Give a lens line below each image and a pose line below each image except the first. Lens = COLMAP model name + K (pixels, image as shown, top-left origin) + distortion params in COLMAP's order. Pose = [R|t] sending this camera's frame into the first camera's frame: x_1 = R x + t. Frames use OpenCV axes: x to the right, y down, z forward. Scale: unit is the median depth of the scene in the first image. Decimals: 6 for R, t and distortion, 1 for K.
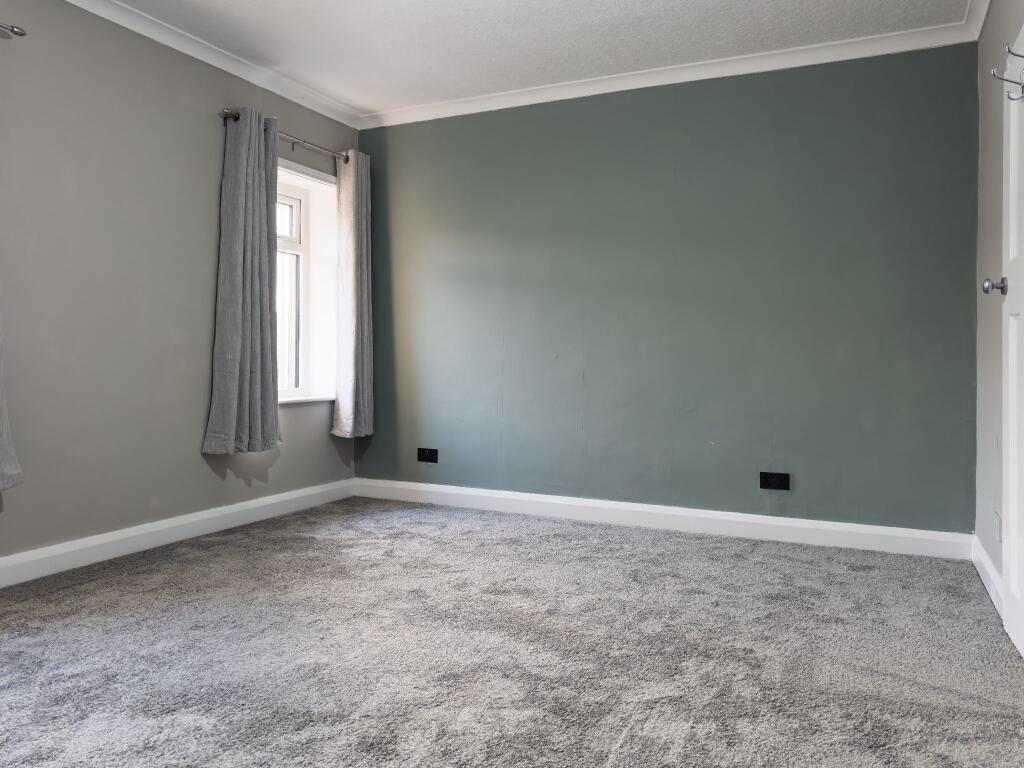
lens RADIAL K [[728.9, 0, 517.4], [0, 728.9, 354.3], [0, 0, 1]] dist [-0.010831, 0.004158]
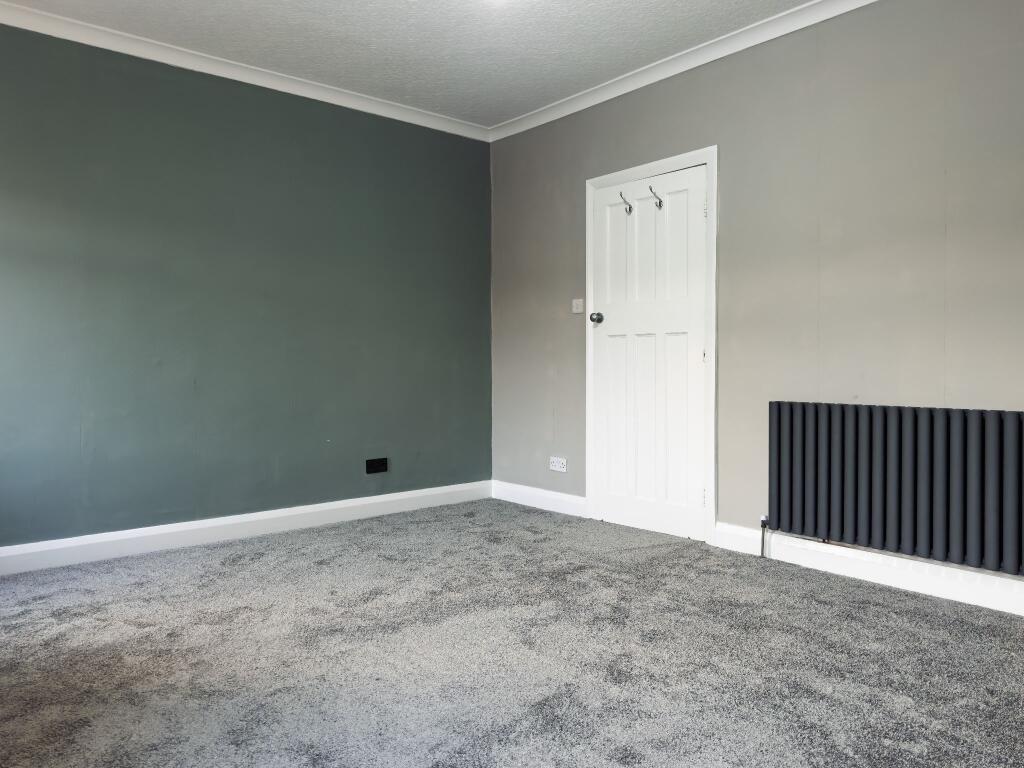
lens RADIAL K [[728.9, 0, 511.0], [0, 728.9, 380.0], [0, 0, 1]] dist [-0.010831, 0.004158]
pose [[0.430753, -0.031290, 0.901927, -0.896889], [0.005866, 0.999475, 0.031873, -0.002145], [-0.902451, -0.008438, 0.430710, 0.430144]]
